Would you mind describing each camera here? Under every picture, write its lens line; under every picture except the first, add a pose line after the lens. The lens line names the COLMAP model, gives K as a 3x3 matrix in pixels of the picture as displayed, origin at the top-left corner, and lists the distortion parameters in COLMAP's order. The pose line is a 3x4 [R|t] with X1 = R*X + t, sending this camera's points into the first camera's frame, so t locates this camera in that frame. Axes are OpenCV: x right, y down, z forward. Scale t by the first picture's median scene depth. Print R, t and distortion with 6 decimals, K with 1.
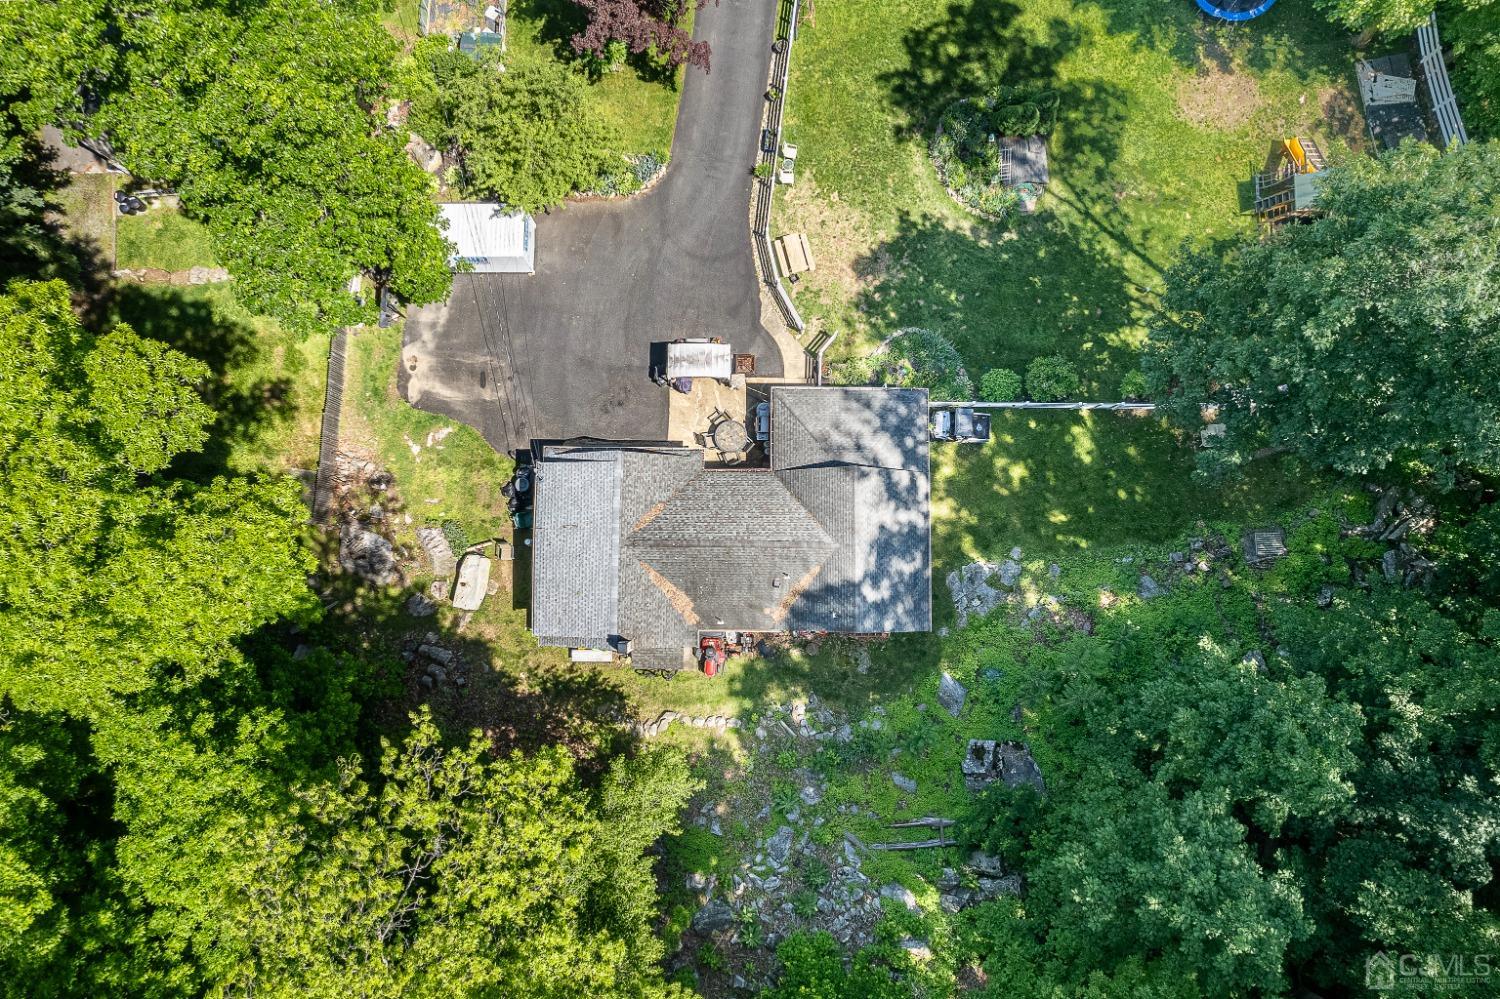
lens RADIAL K [[947.9, 0, 749.8], [0, 947.9, 495.4], [0, 0, 1]] dist [-0.043262, 0.020318]
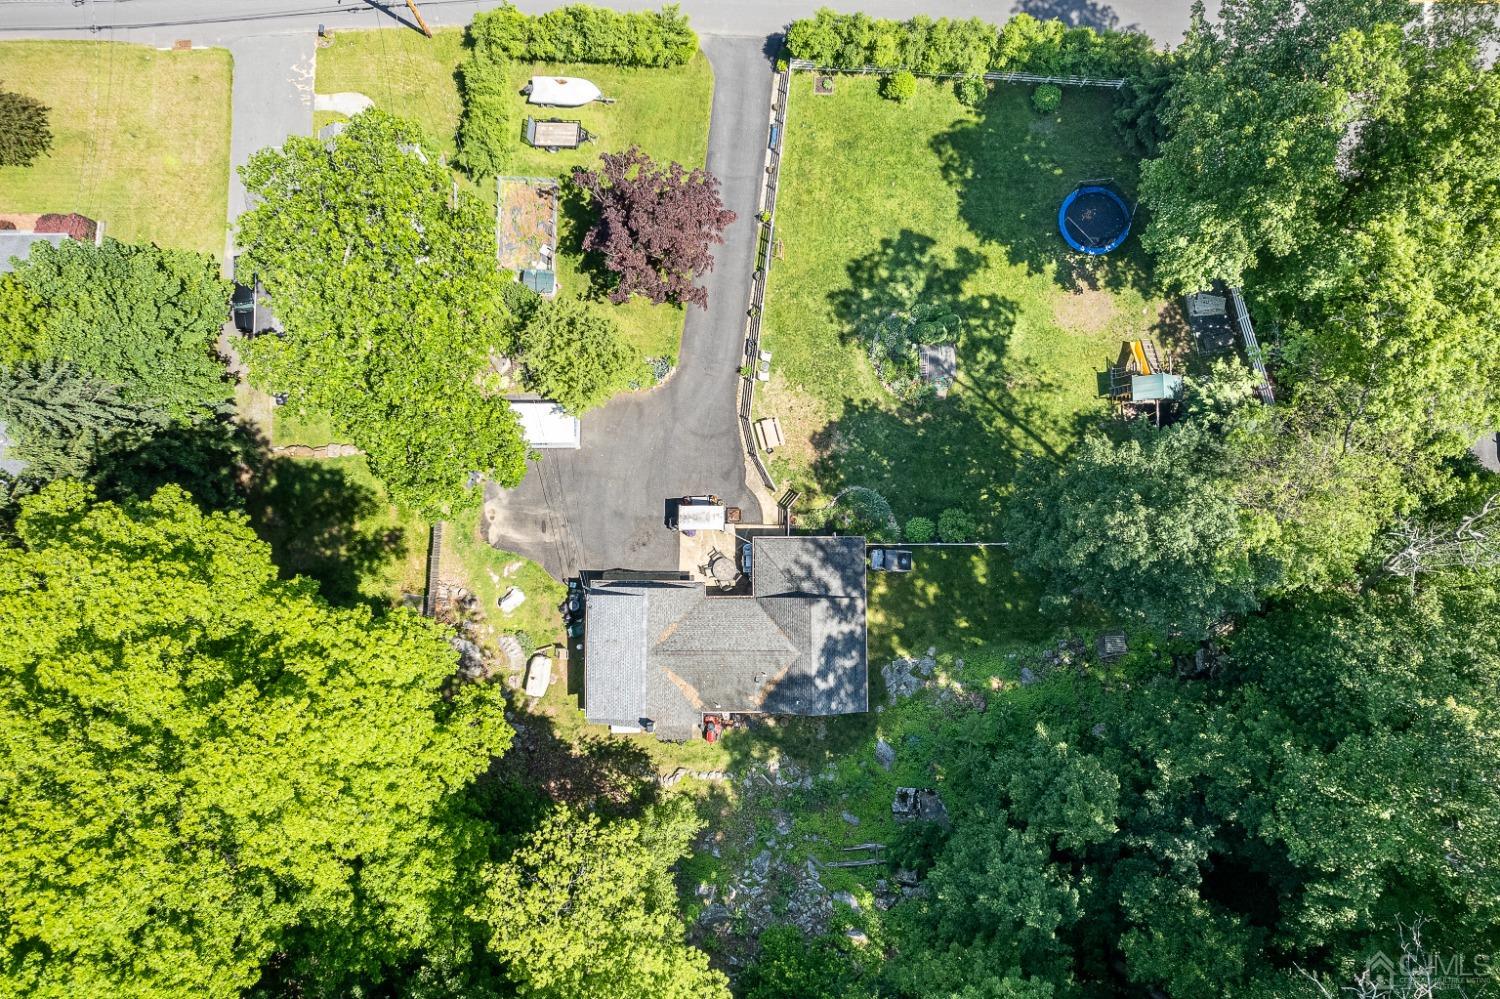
lens RADIAL K [[947.9, 0, 747.5], [0, 947.9, 501.6], [0, 0, 1]] dist [-0.043262, 0.020318]
pose [[0.999956, -0.009146, -0.002236, 0.017739], [0.009125, 0.999915, -0.009357, -0.146460], [0.002321, 0.009336, 0.999954, -0.384530]]
